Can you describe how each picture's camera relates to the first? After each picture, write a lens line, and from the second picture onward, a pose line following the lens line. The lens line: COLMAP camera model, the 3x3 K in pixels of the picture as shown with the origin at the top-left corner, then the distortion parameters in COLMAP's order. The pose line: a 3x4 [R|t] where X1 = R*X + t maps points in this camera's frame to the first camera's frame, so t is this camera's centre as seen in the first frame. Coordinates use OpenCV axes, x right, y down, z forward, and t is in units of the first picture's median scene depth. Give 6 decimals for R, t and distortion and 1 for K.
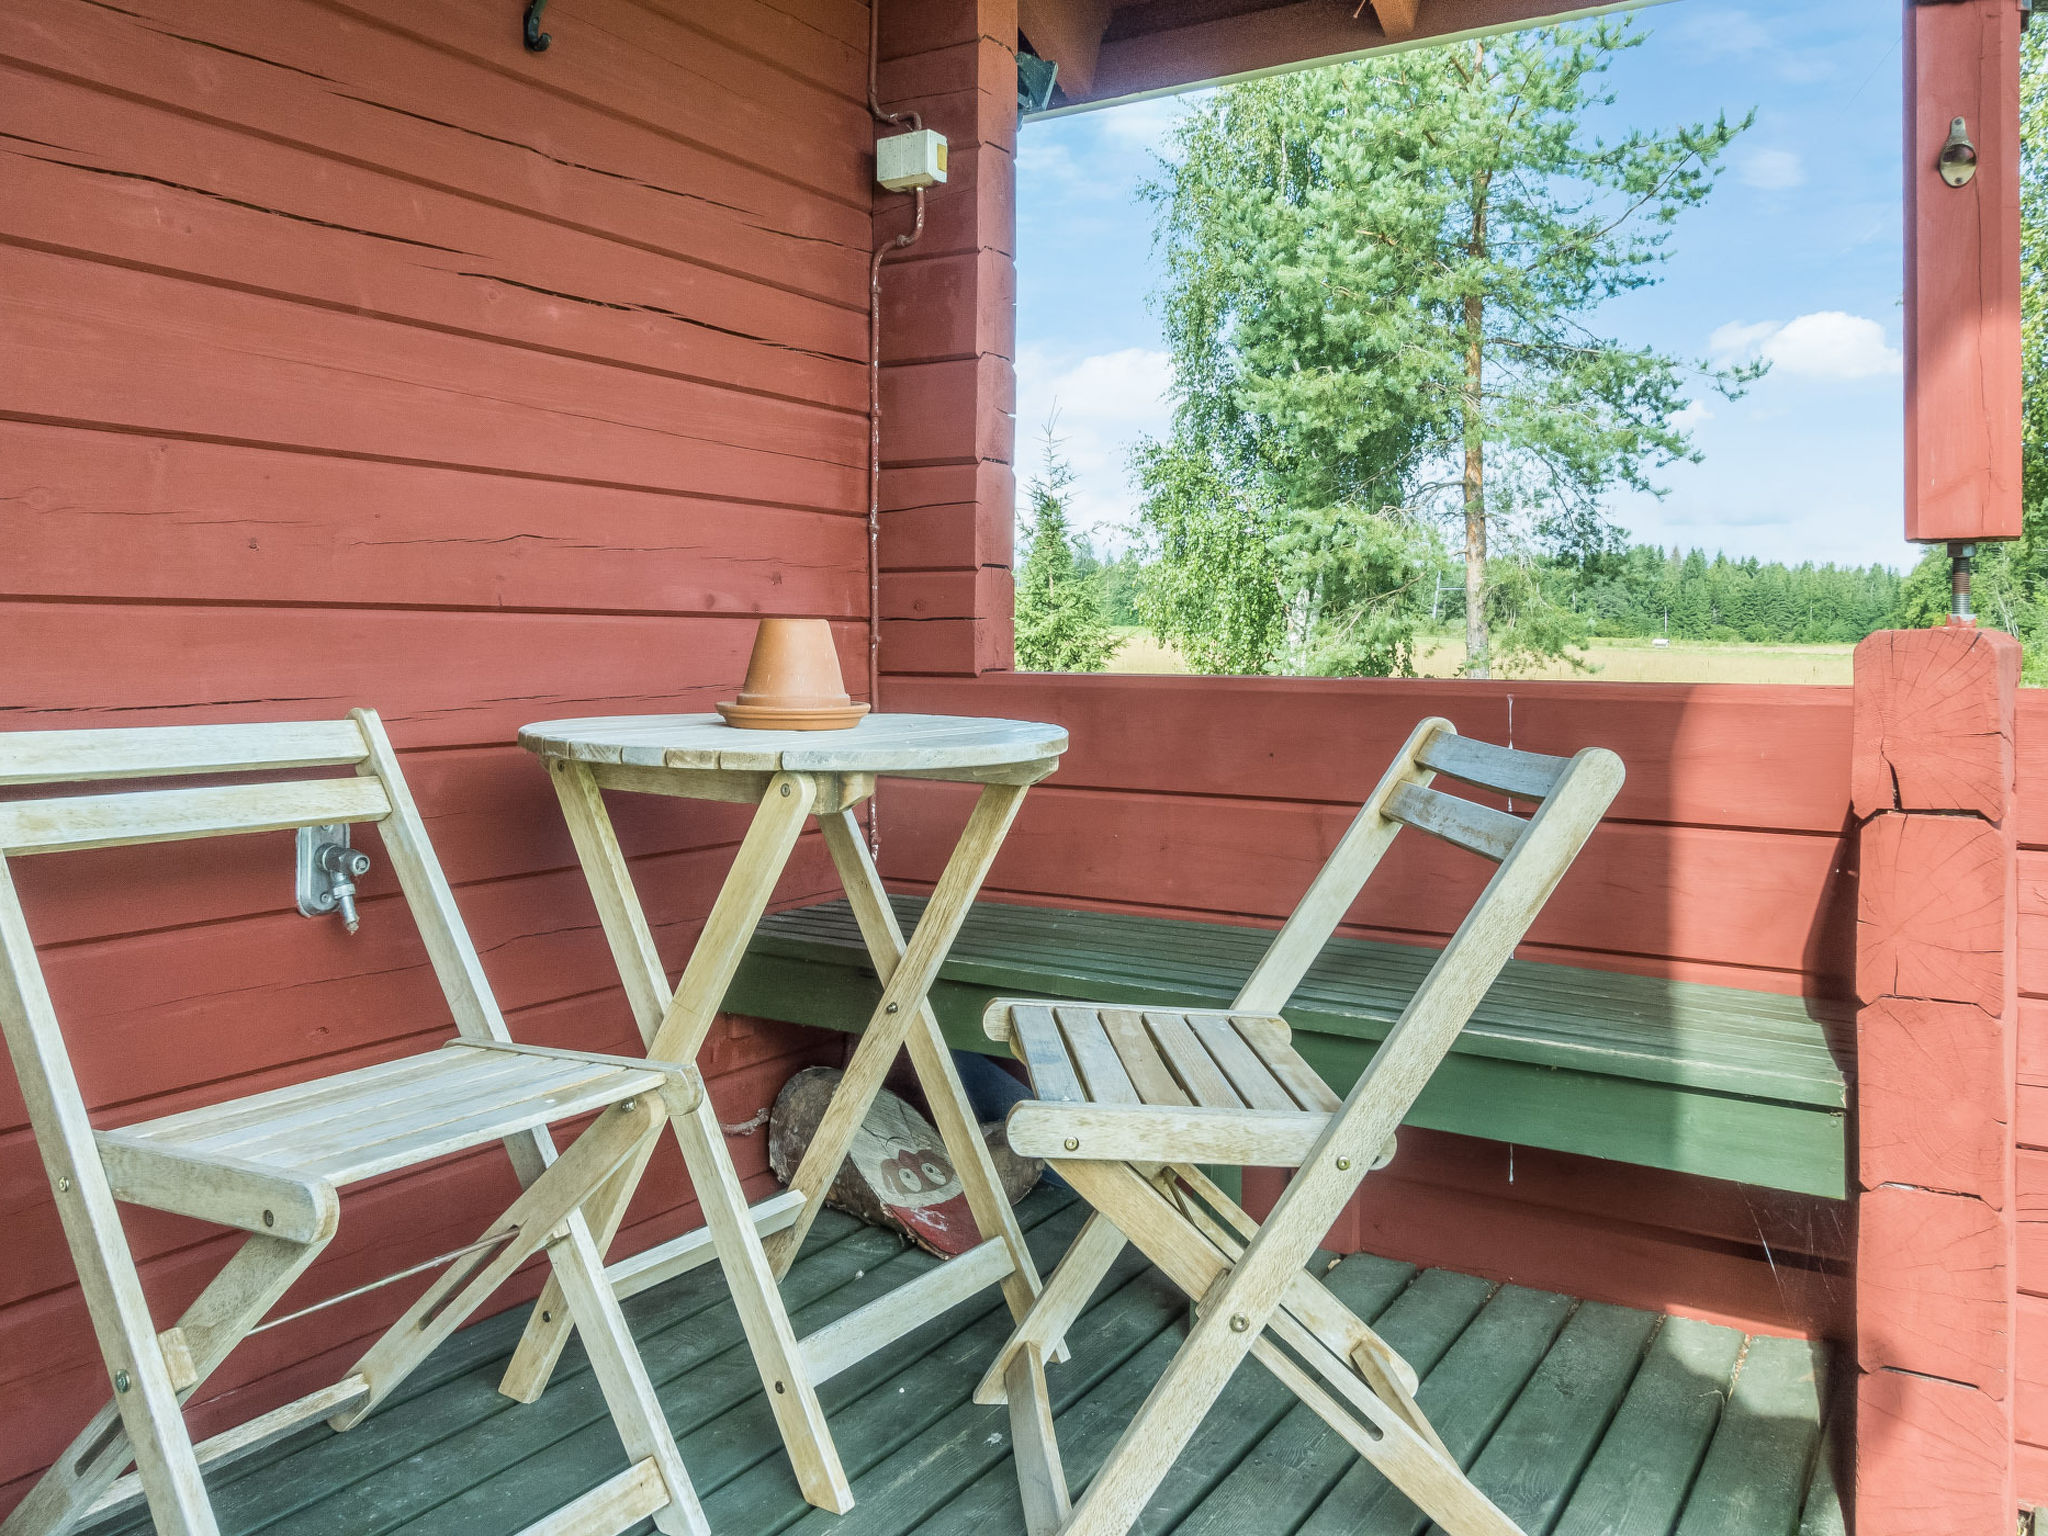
lens RADIAL K [[1502.9, 0, 1024.0], [0, 1502.9, 768.0], [0, 0, 1]] dist [0.054573, 0.000495]
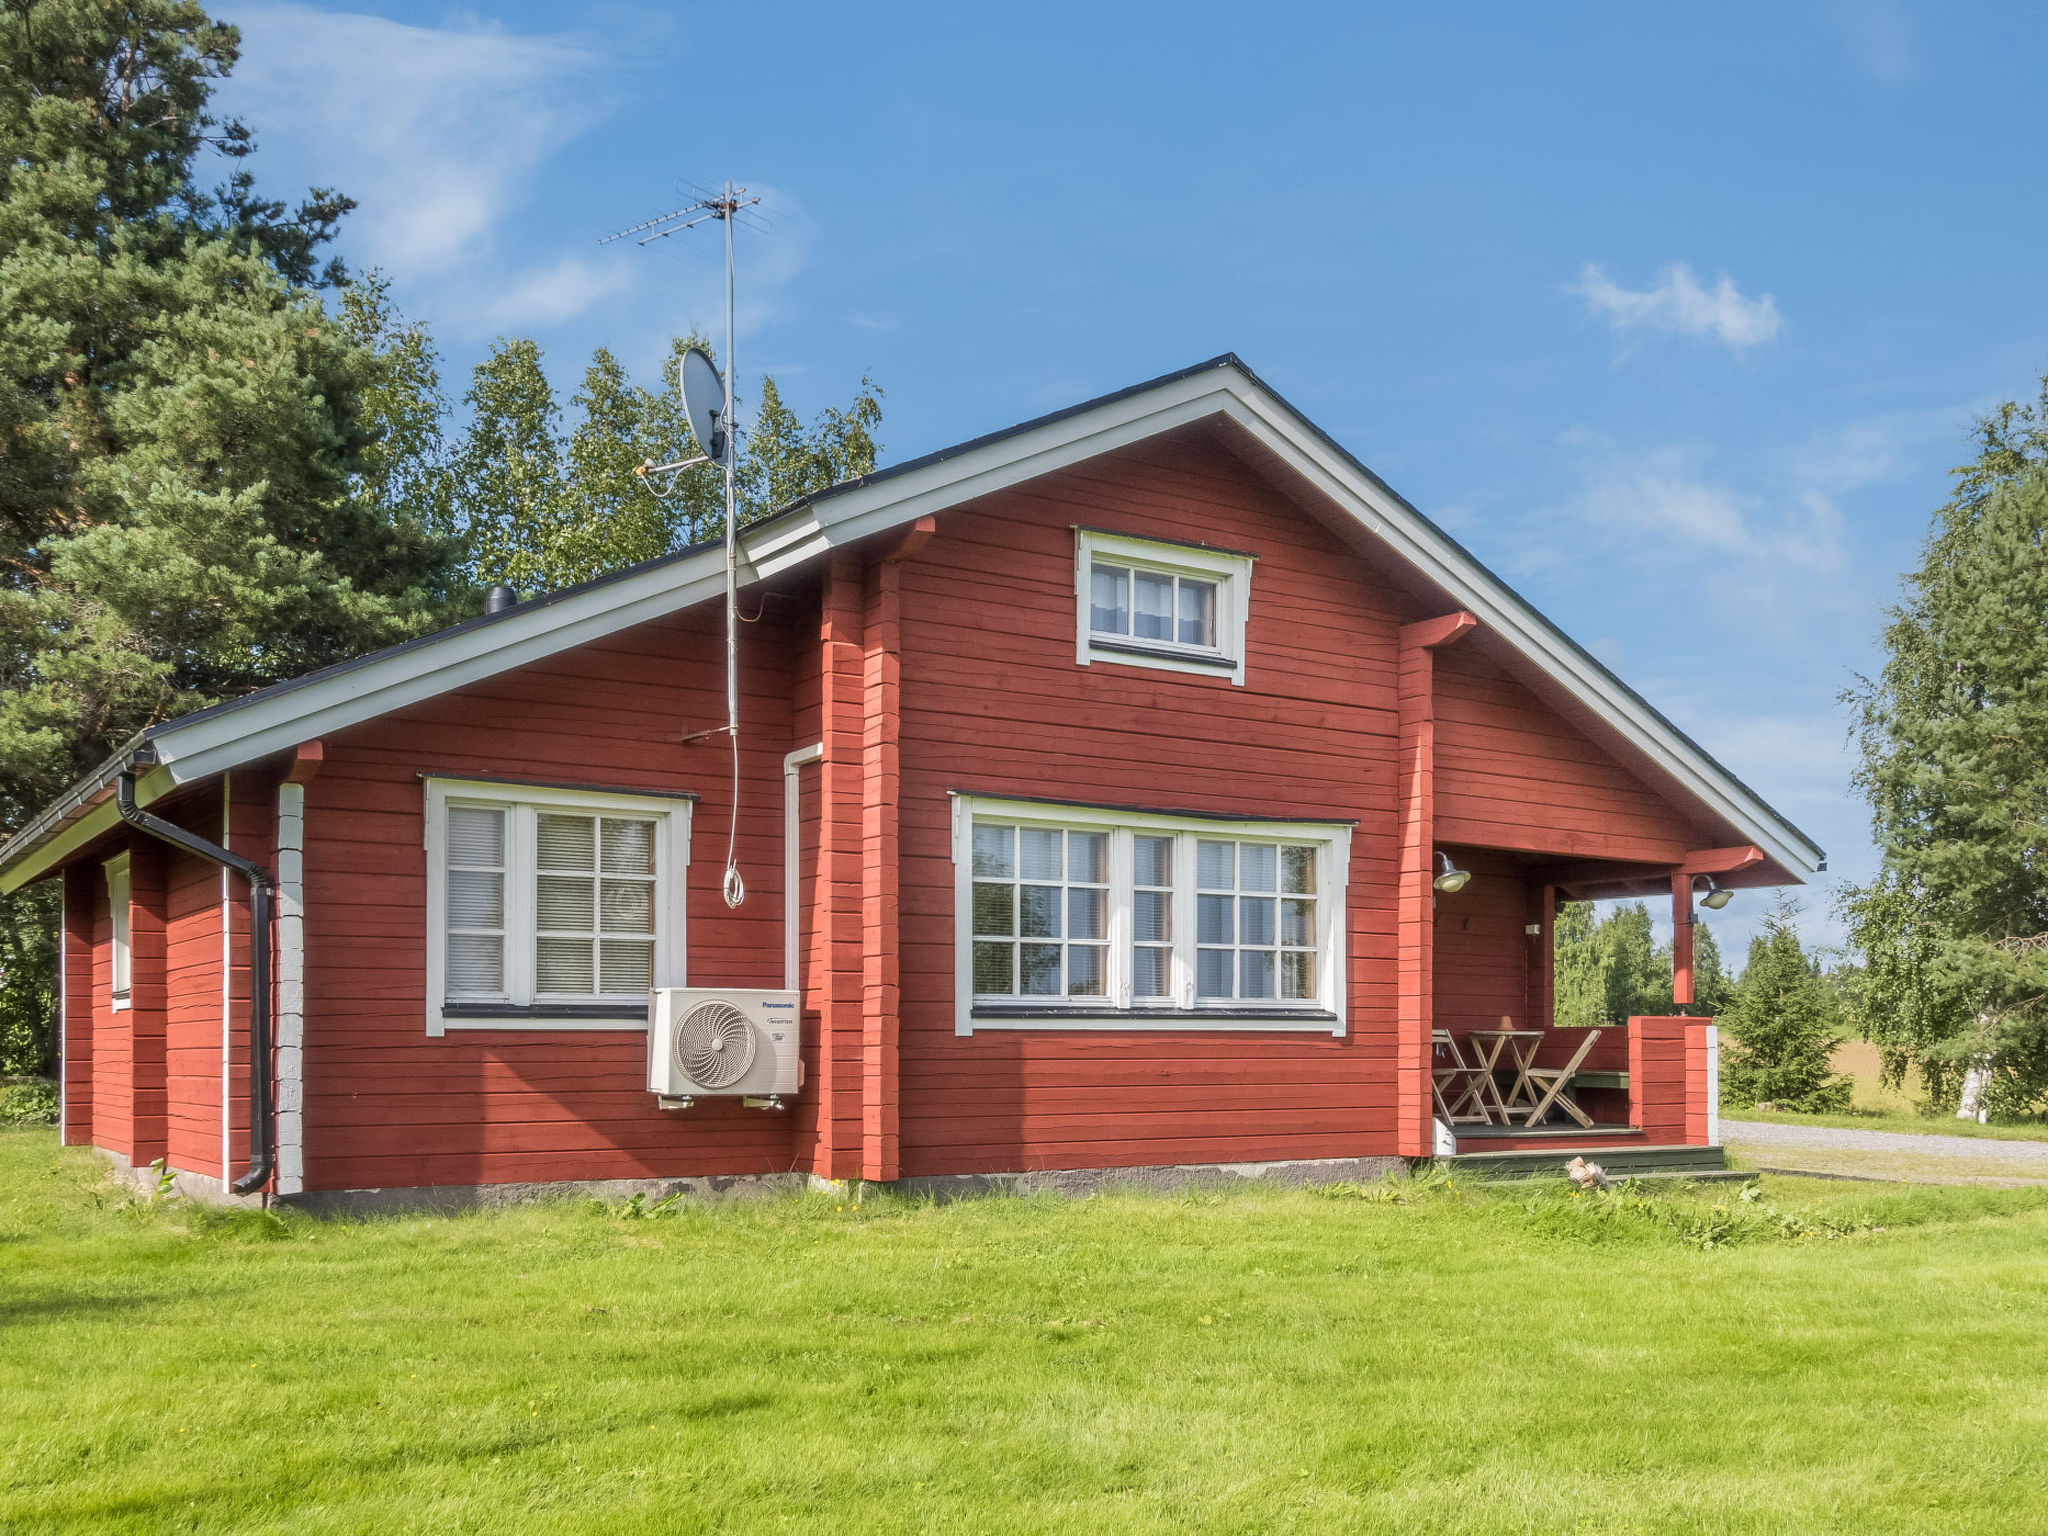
lens RADIAL K [[1850.2, 0, 1024.0], [0, 1850.2, 768.0], [0, 0, 1]] dist [-0.085243, 0.004205]
pose [[0.890199, -0.052407, -0.452548, 0.191785], [-0.055559, 0.973458, -0.222020, 0.085487], [0.452171, 0.222785, 0.863660, -0.819796]]
